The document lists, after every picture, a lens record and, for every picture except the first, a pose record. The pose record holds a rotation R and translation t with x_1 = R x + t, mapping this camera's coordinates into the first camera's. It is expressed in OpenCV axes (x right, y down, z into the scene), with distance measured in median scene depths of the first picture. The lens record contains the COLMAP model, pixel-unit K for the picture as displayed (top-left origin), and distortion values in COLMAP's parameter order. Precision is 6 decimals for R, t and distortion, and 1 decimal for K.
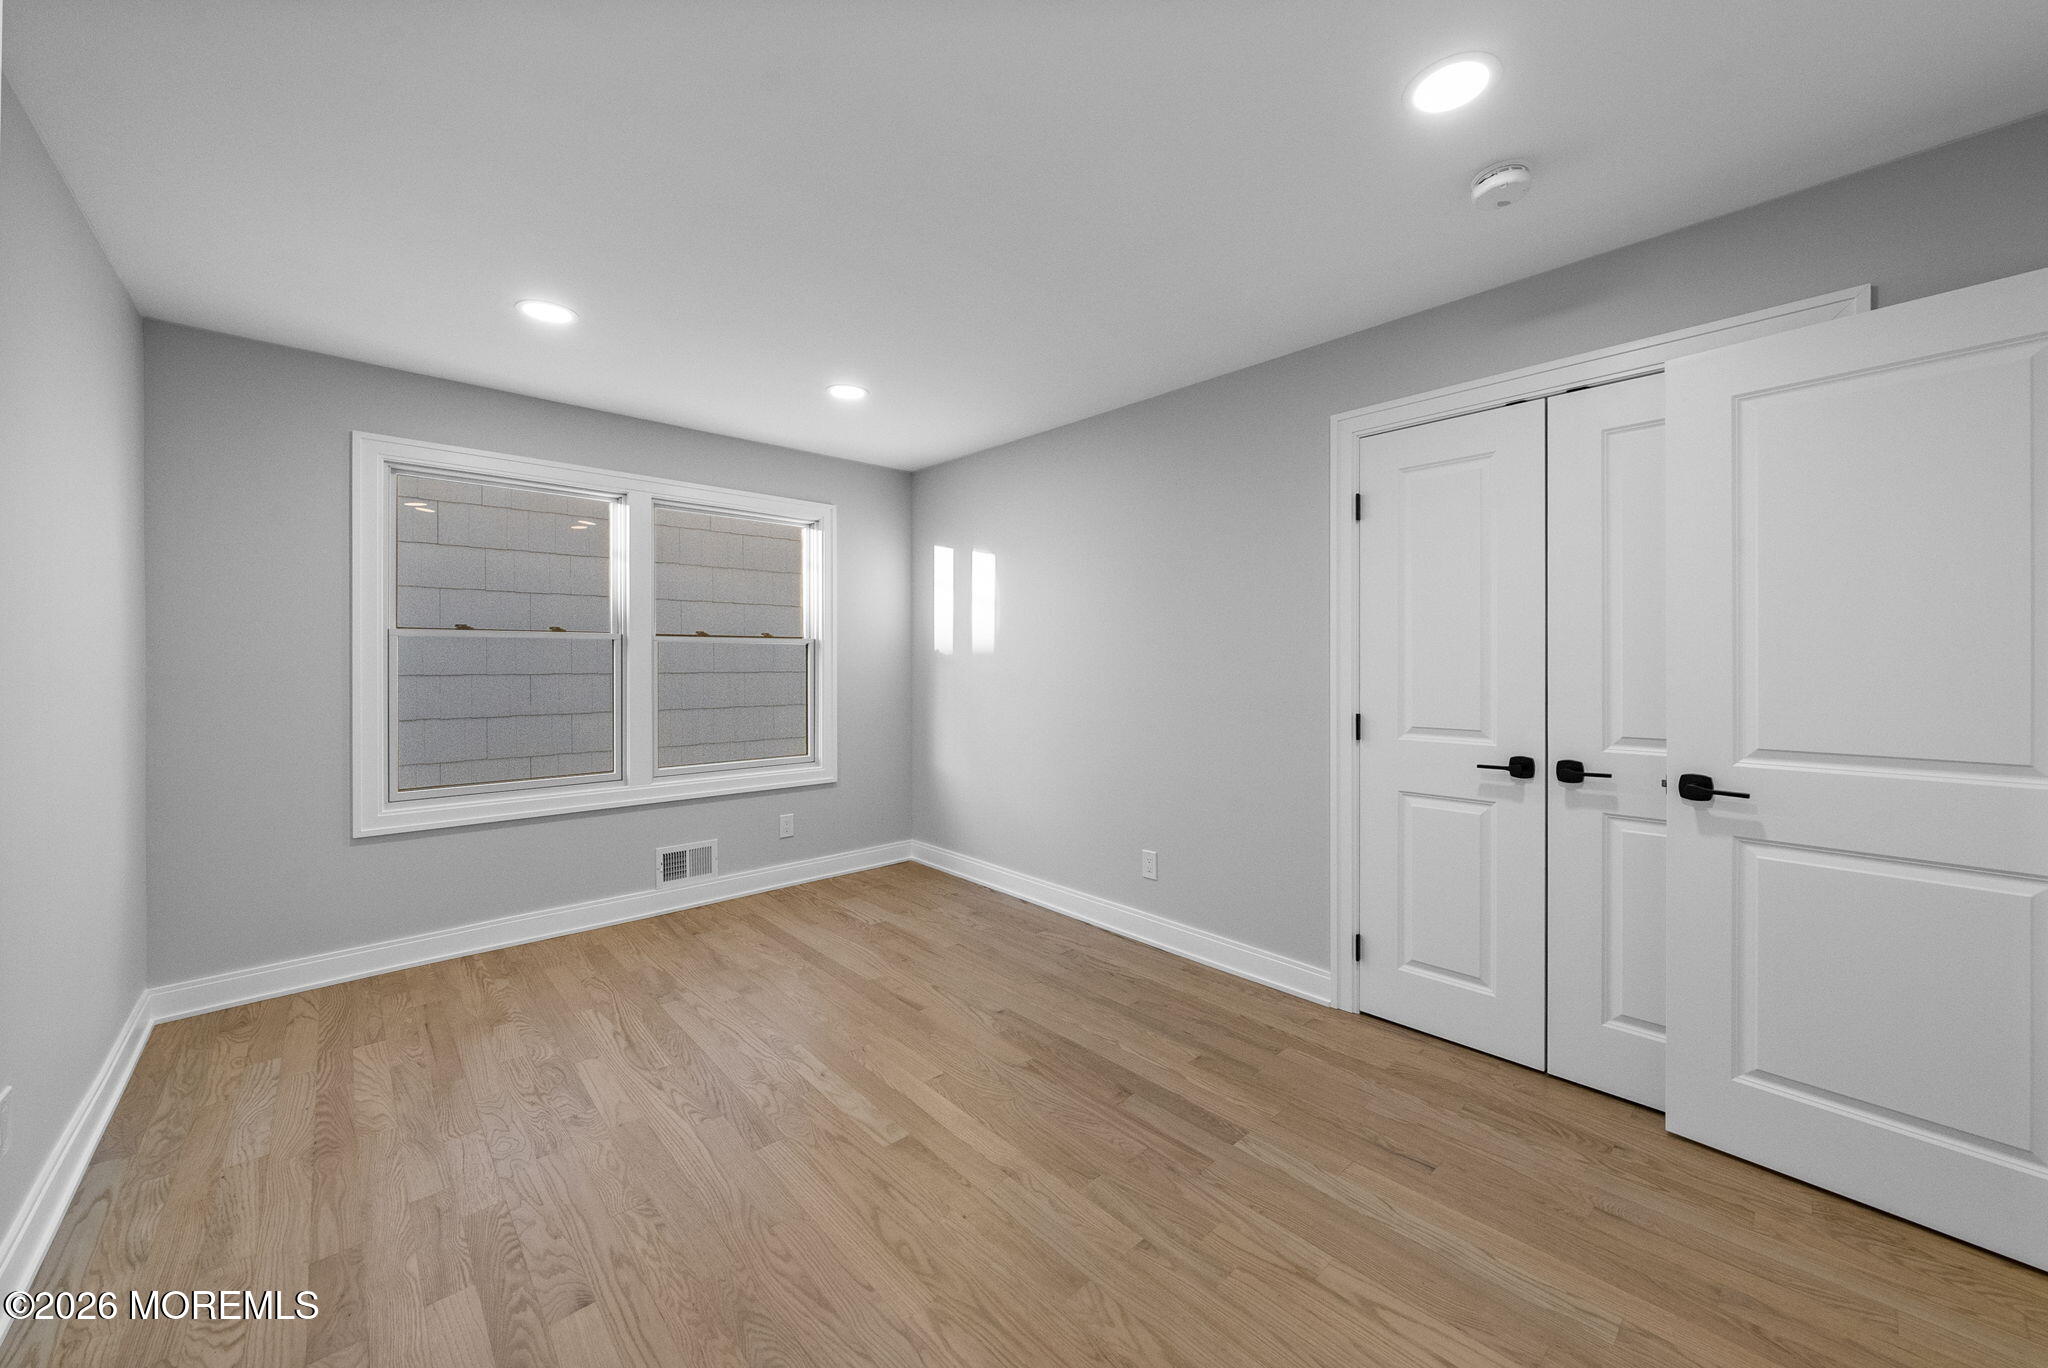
lens RADIAL K [[766.2, 0, 1034.7], [0, 766.2, 672.1], [0, 0, 1]] dist [-0.006726, 0.000067]
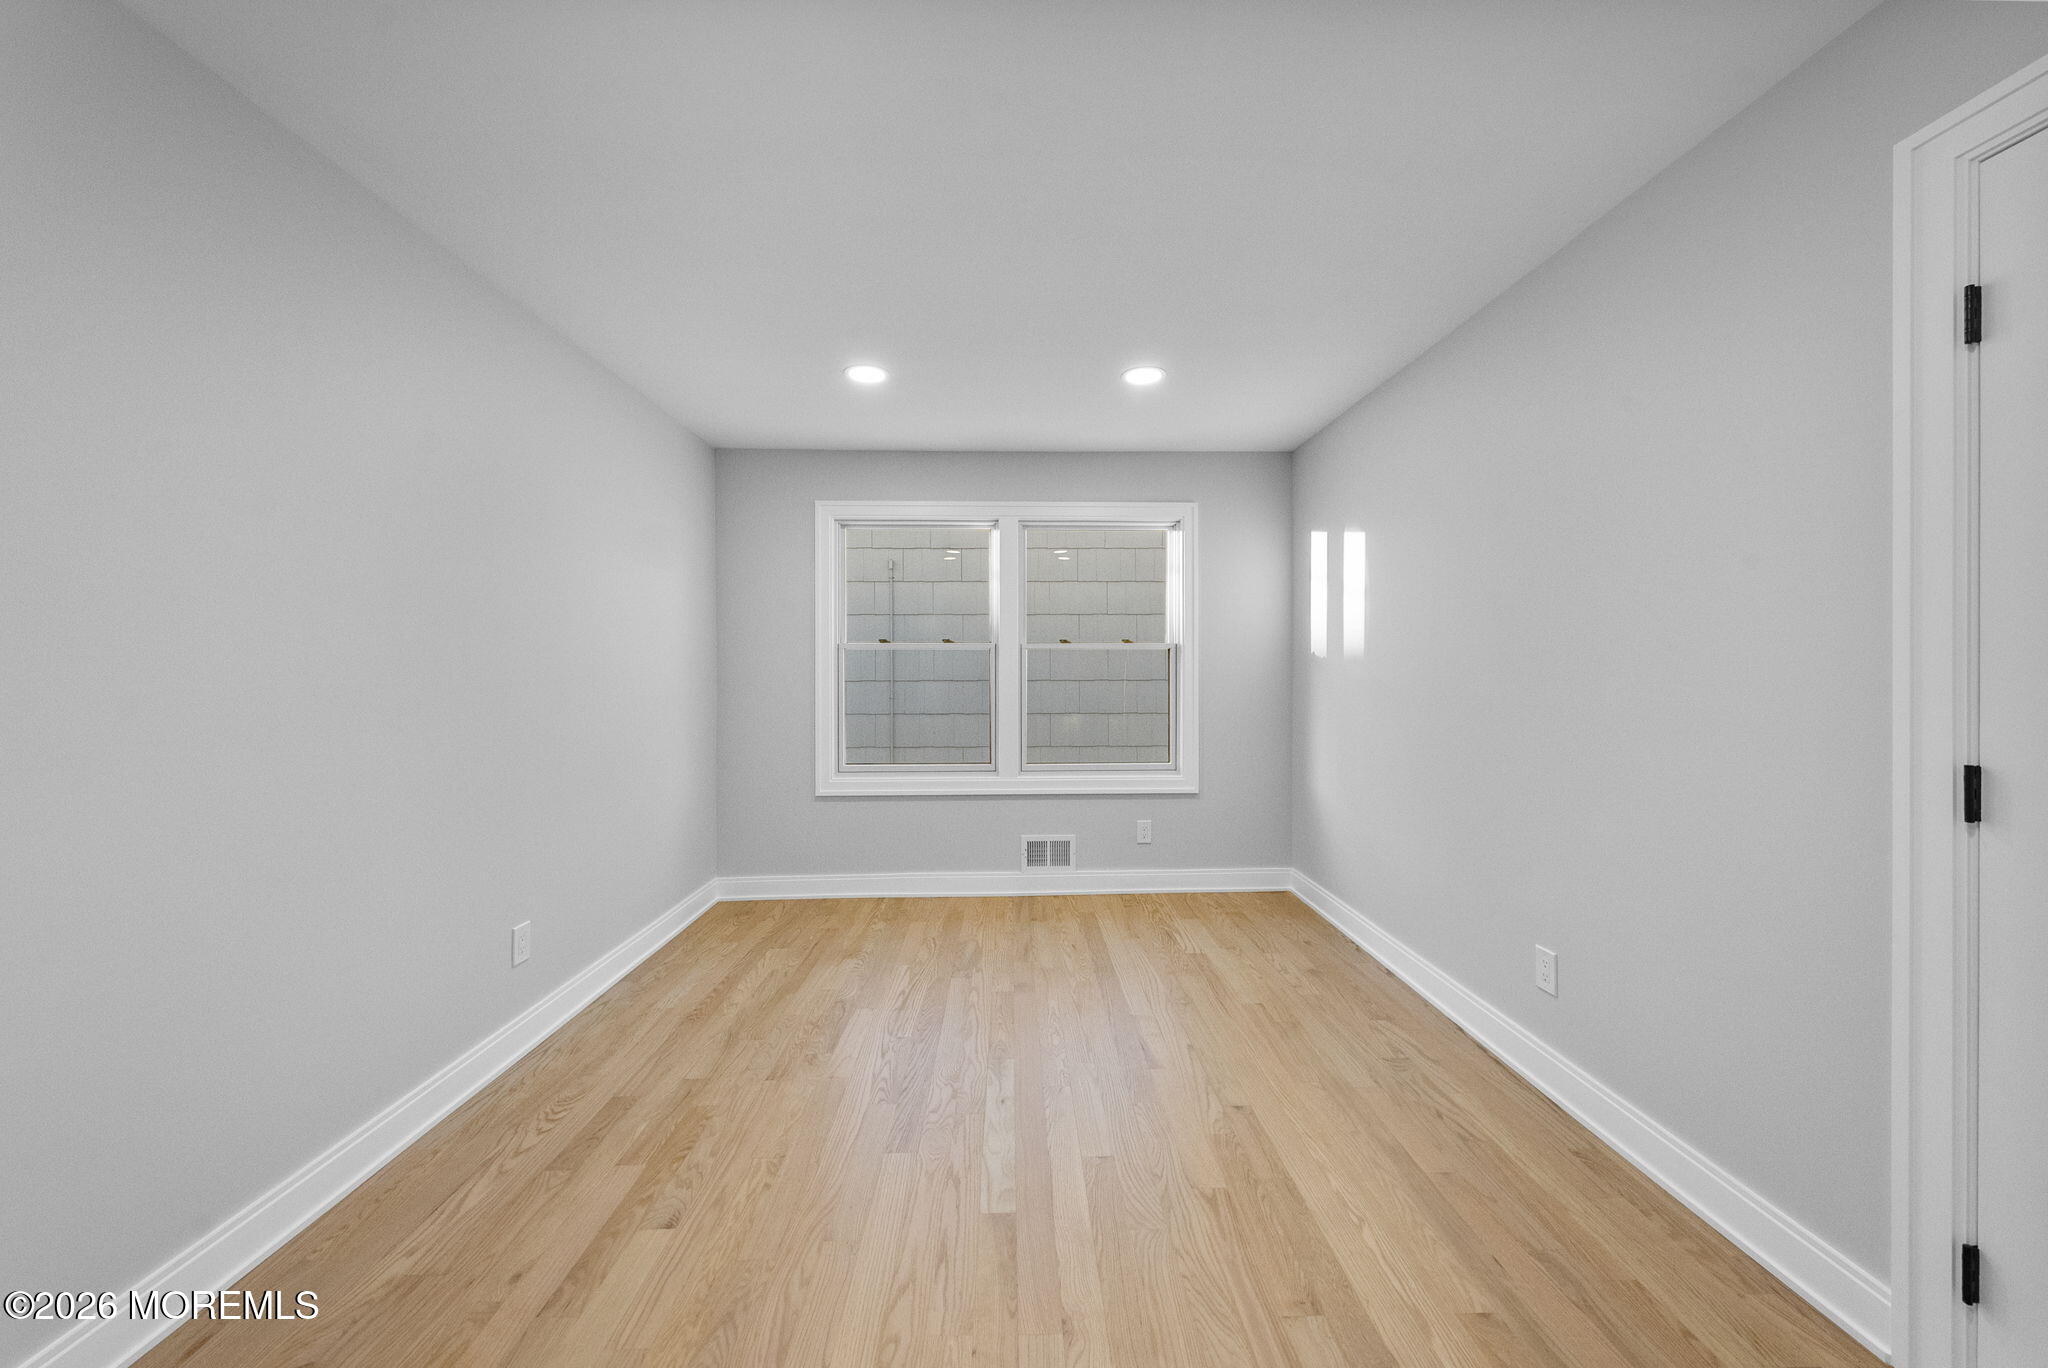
lens RADIAL K [[722.6, 0, 1020.5], [0, 722.6, 685.0], [0, 0, 1]] dist [-0.003642, -0.000008]
pose [[0.744672, 0.010439, -0.667349, 0.226102], [-0.004462, 0.999933, 0.010662, 0.000199], [0.667415, -0.004962, 0.744669, 0.238856]]
